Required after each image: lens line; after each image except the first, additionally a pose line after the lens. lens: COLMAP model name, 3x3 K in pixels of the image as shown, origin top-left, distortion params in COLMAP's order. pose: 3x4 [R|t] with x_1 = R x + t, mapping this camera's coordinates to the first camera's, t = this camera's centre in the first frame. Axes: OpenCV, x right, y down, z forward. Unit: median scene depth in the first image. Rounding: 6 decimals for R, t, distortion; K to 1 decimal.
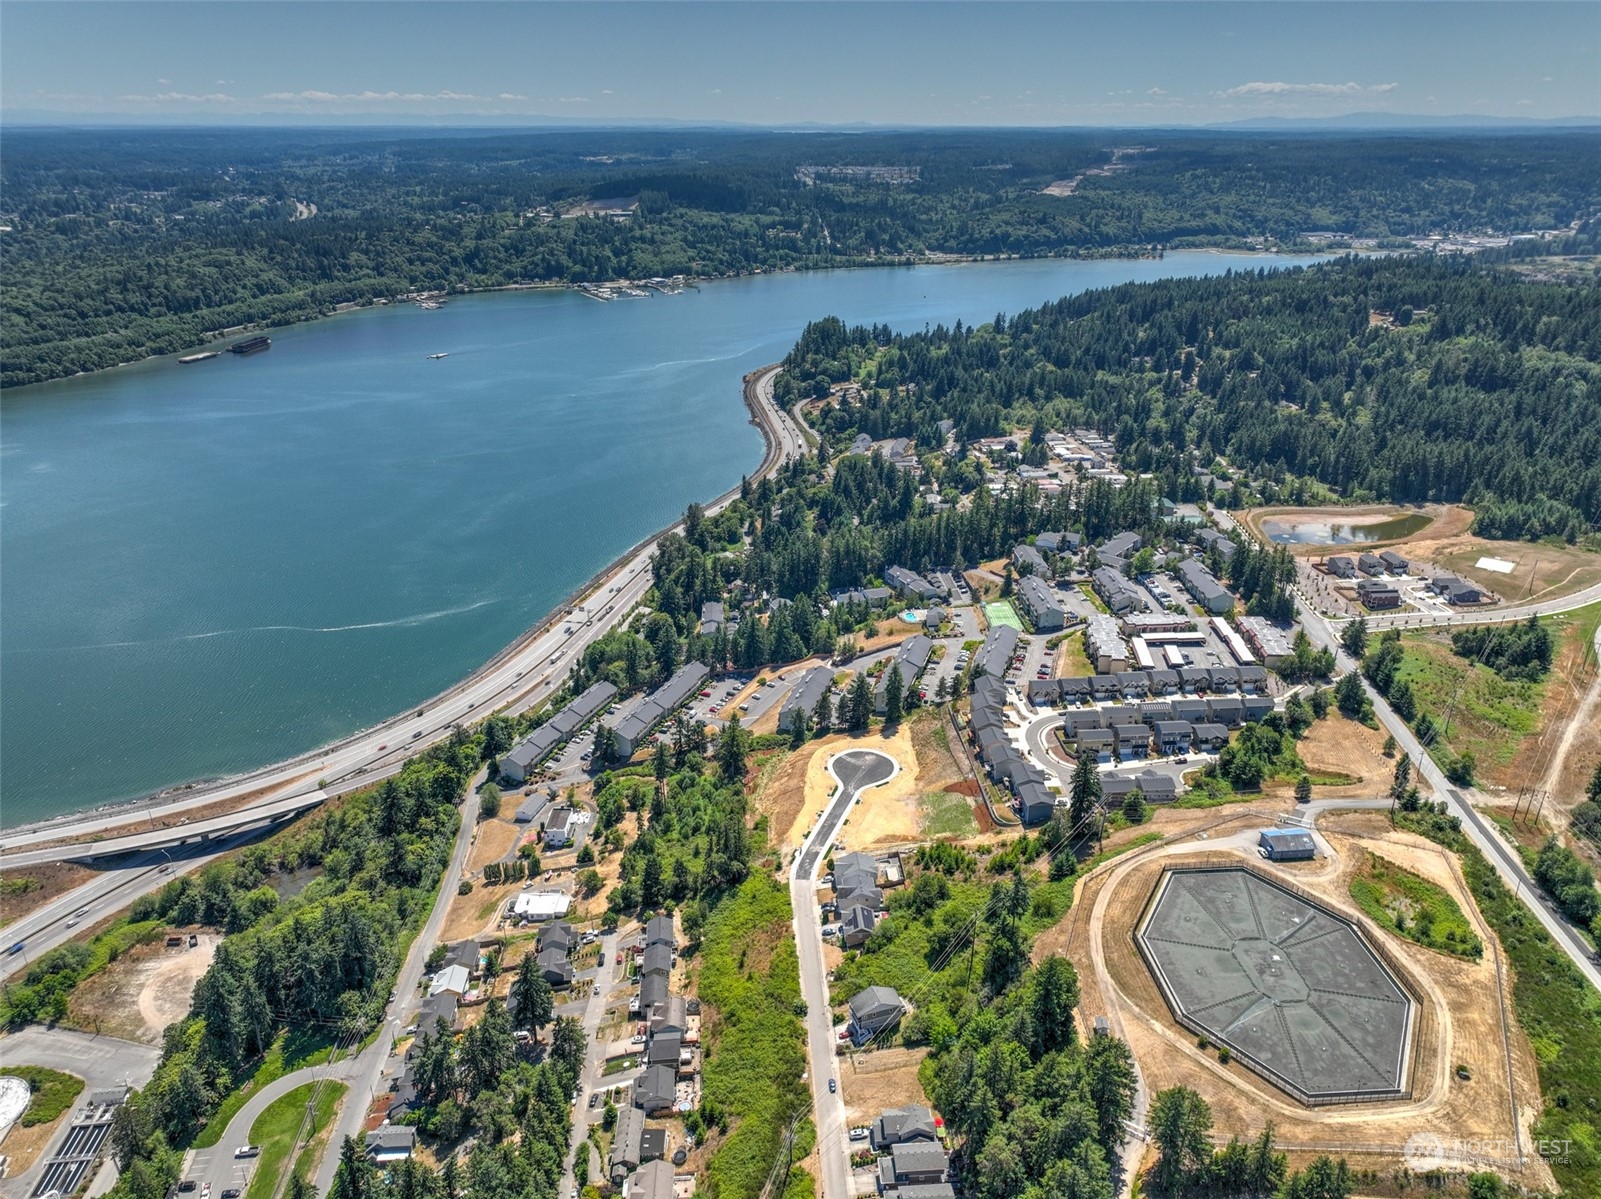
lens RADIAL K [[1135.6, 0, 793.5], [0, 1135.6, 602.9], [0, 0, 1]] dist [0.016836, 0.011474]
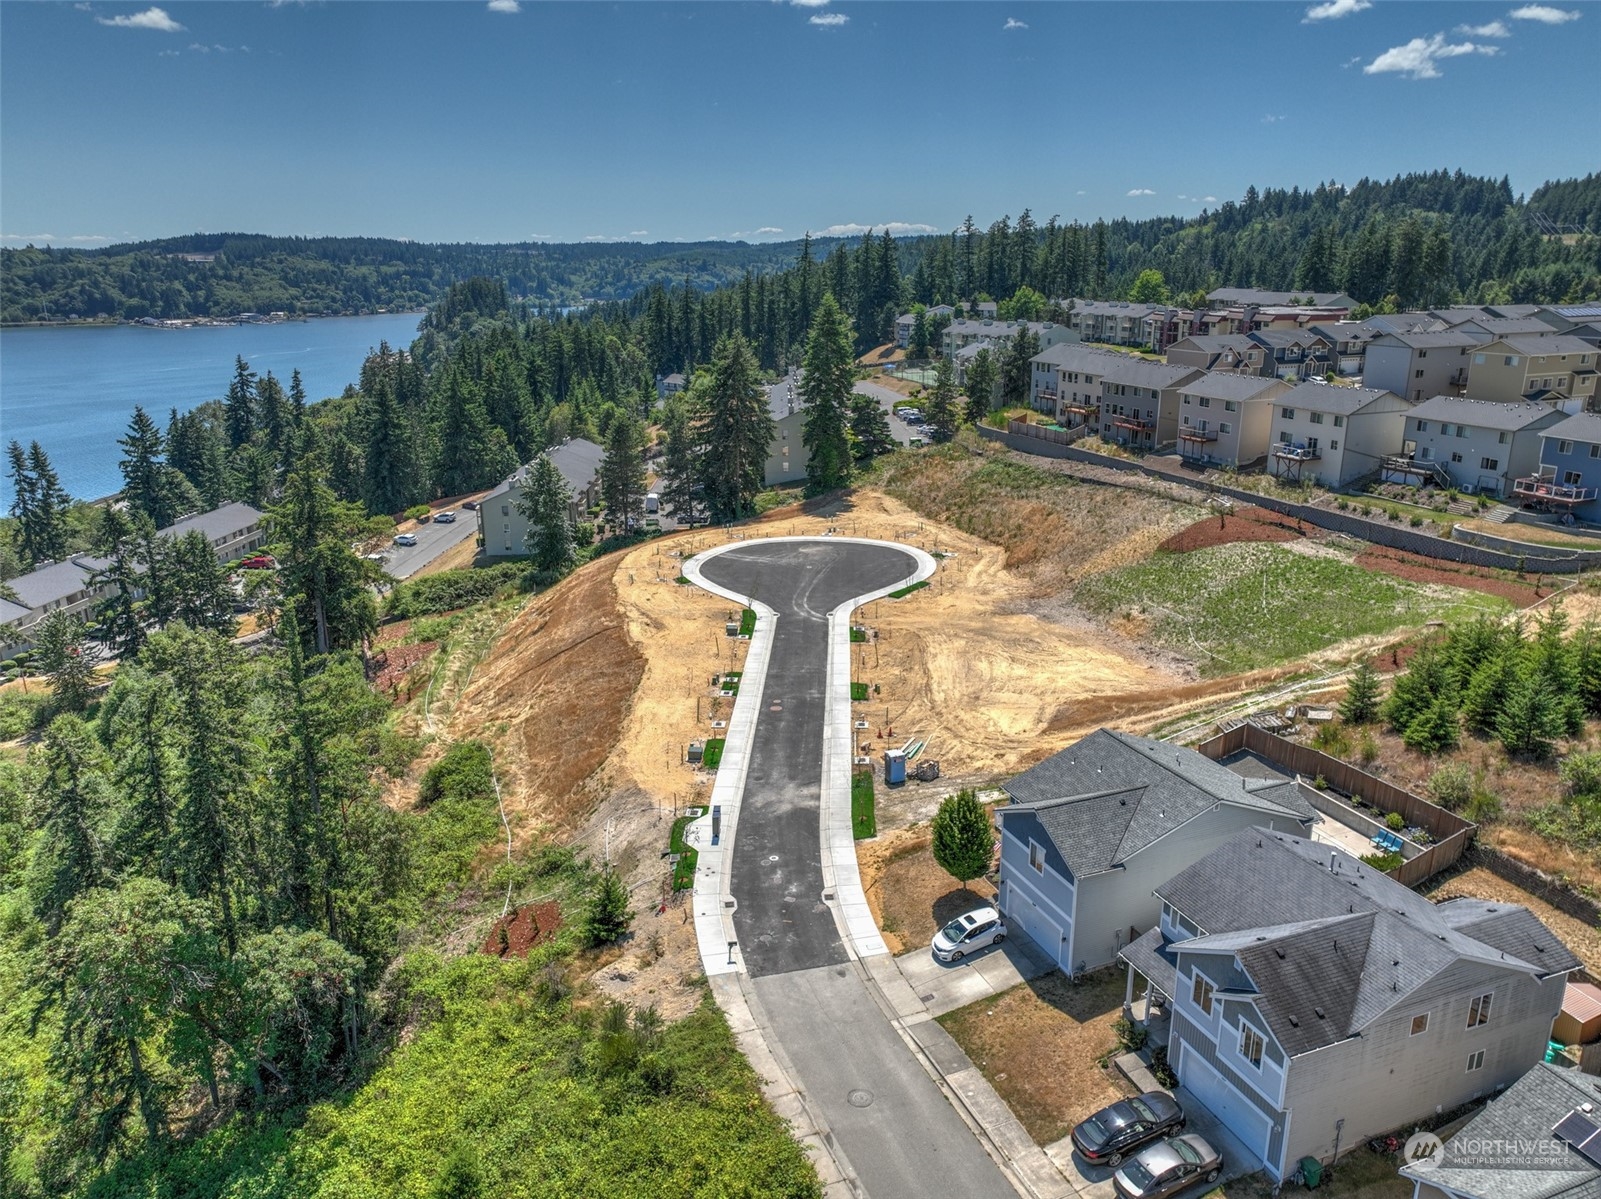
lens RADIAL K [[1135.6, 0, 806.1], [0, 1135.6, 597.6], [0, 0, 1]] dist [0.016836, 0.011474]
pose [[0.950015, -0.086315, 0.300036, -0.026613], [0.119728, 0.988271, -0.094791, 0.184751], [-0.288335, 0.125975, 0.949207, 0.752067]]
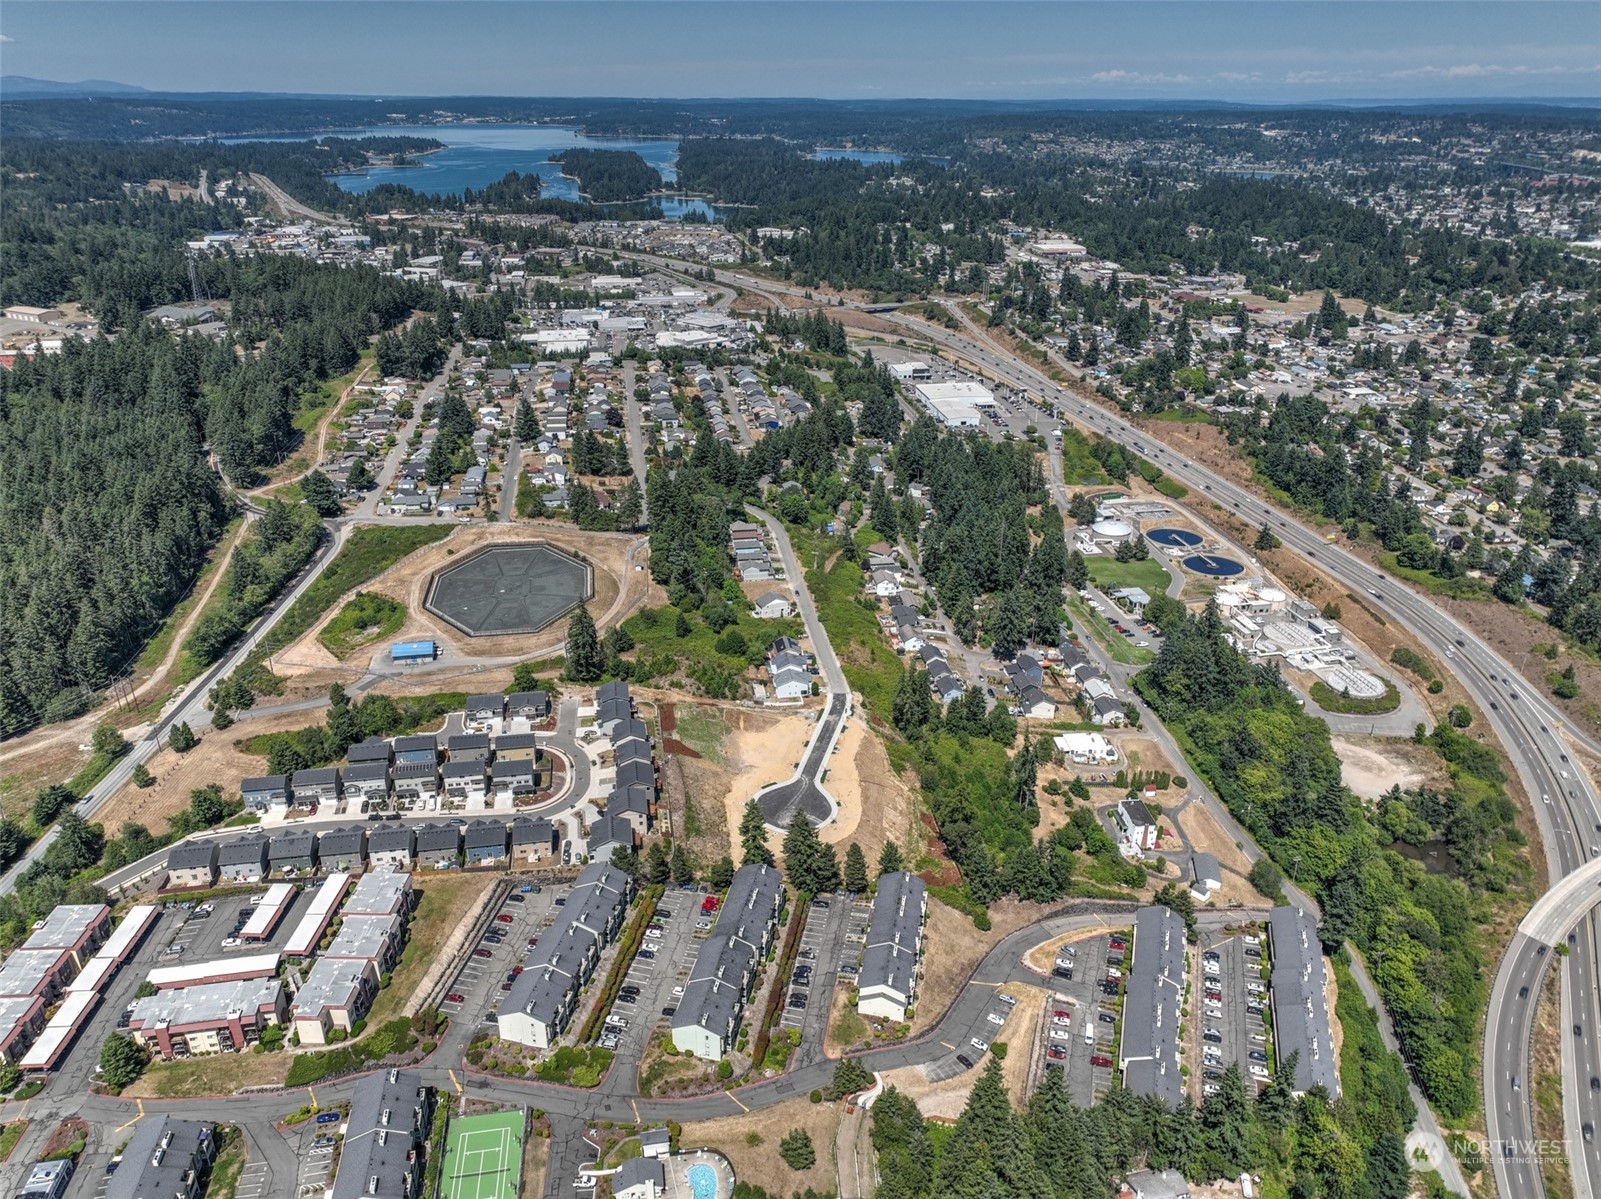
lens RADIAL K [[1135.6, 0, 798.2], [0, 1135.6, 600.7], [0, 0, 1]] dist [0.016836, 0.011474]
pose [[-0.995162, 0.044183, -0.087746, 0.125795], [-0.034802, 0.676696, 0.735440, -0.566571], [0.091872, 0.734936, -0.671885, 1.478187]]
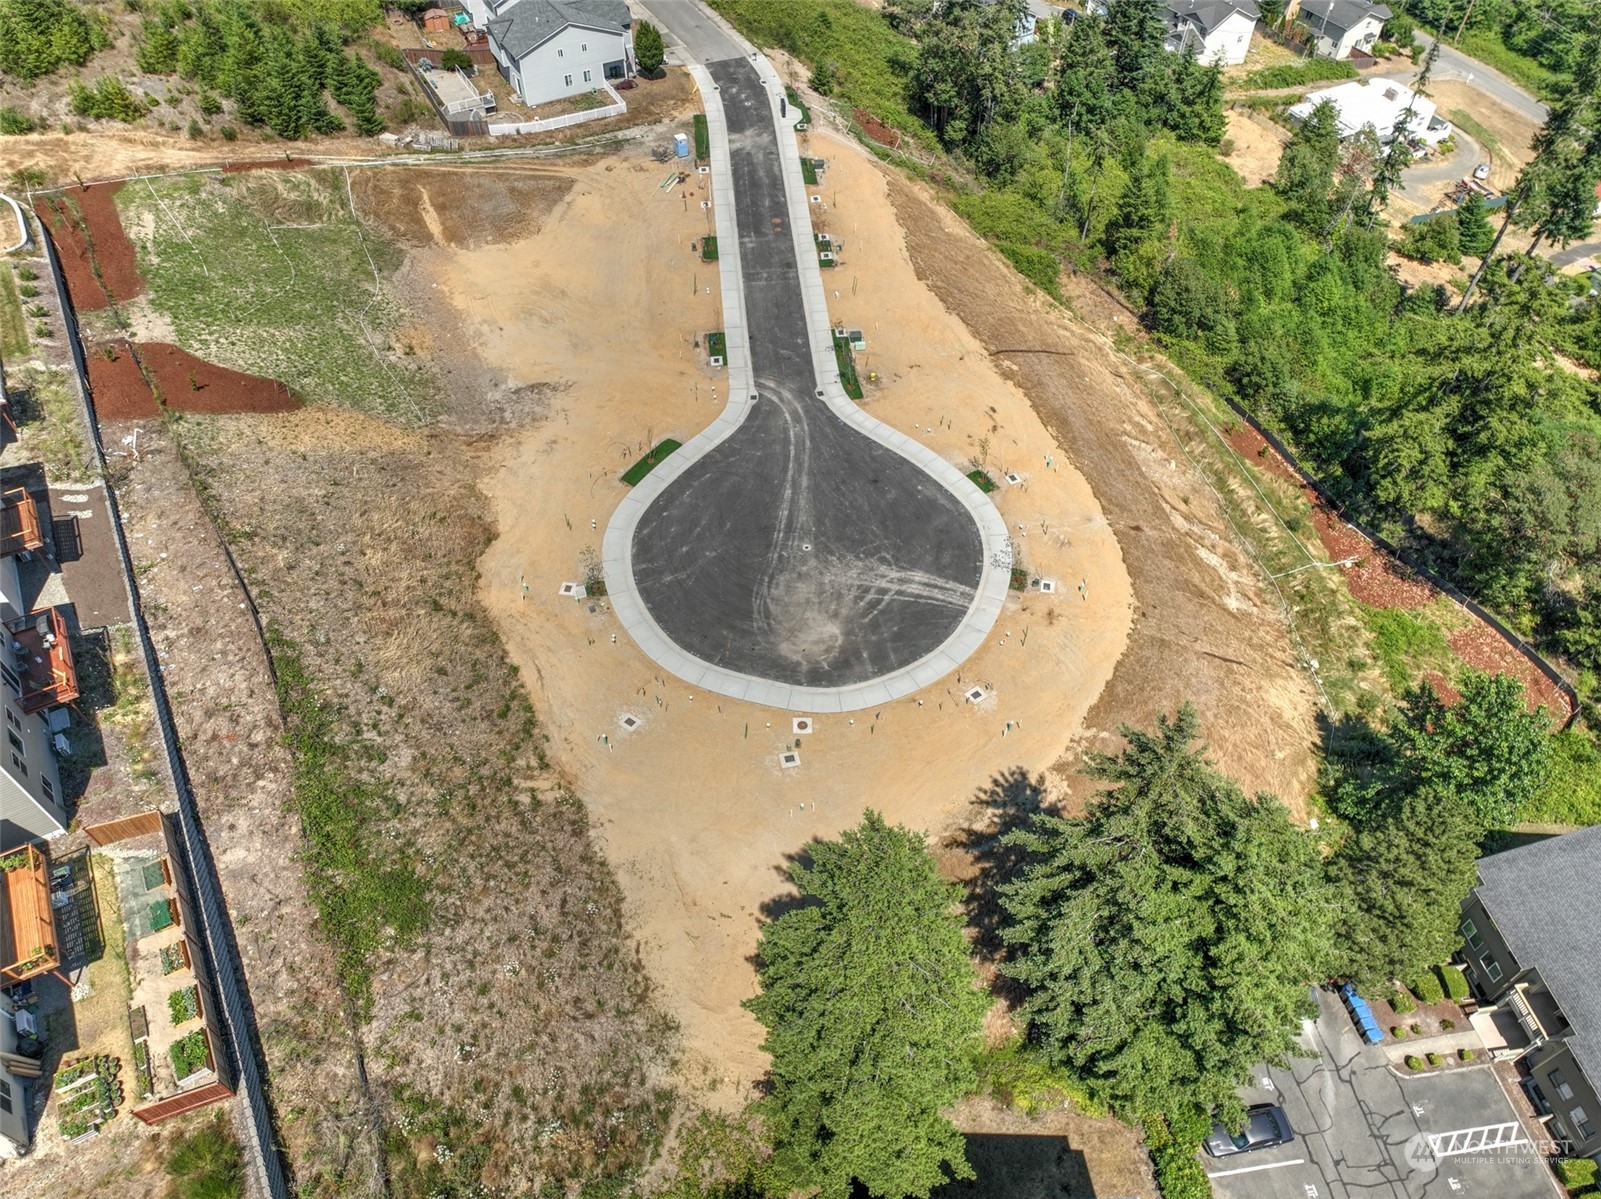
lens RADIAL K [[1135.6, 0, 798.6], [0, 1135.6, 598.9], [0, 0, 1]] dist [0.016836, 0.011474]
pose [[-0.903210, 0.329812, -0.274656, 0.117012], [-0.159697, 0.335735, 0.928321, -0.017416], [0.398383, 0.882330, -0.250569, 1.081733]]
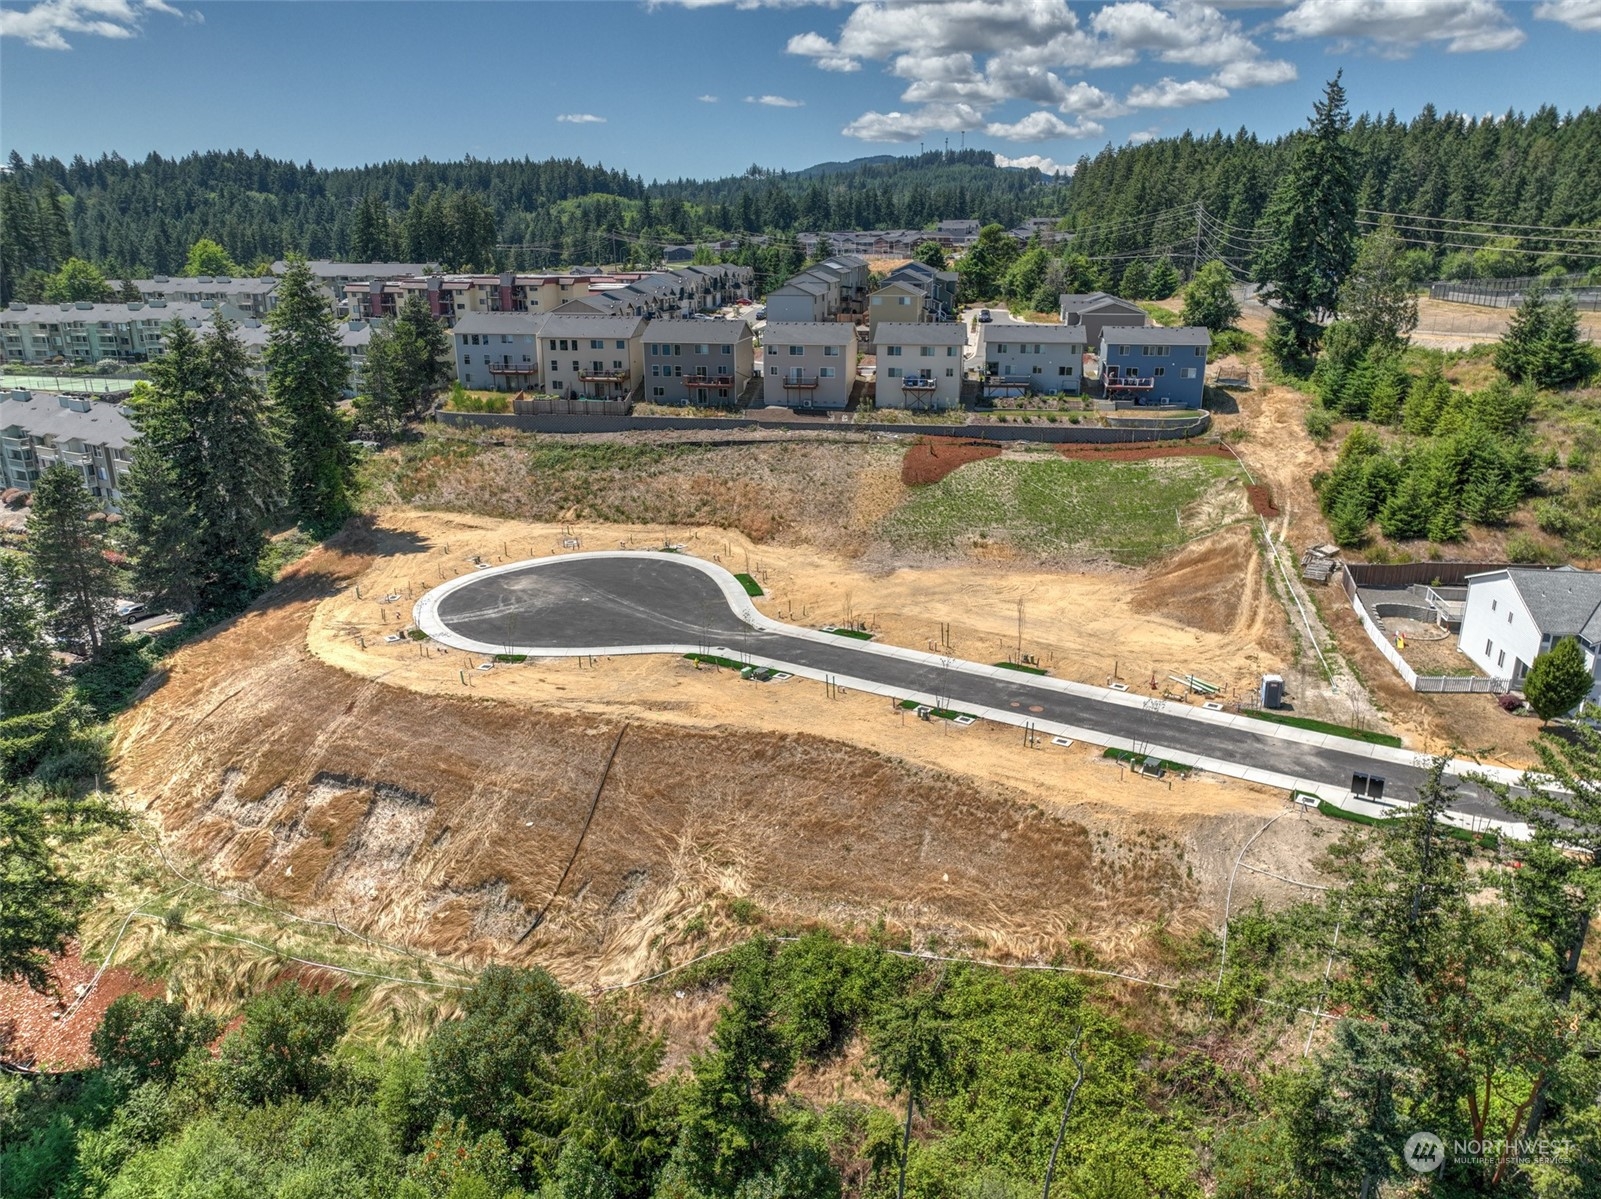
lens RADIAL K [[1135.6, 0, 796.7], [0, 1135.6, 590.9], [0, 0, 1]] dist [0.016836, 0.011474]
pose [[0.246095, -0.282454, 0.927177, -0.137383], [0.381284, 0.907683, 0.175313, 0.123935], [-0.891101, 0.310374, 0.331071, 0.915603]]
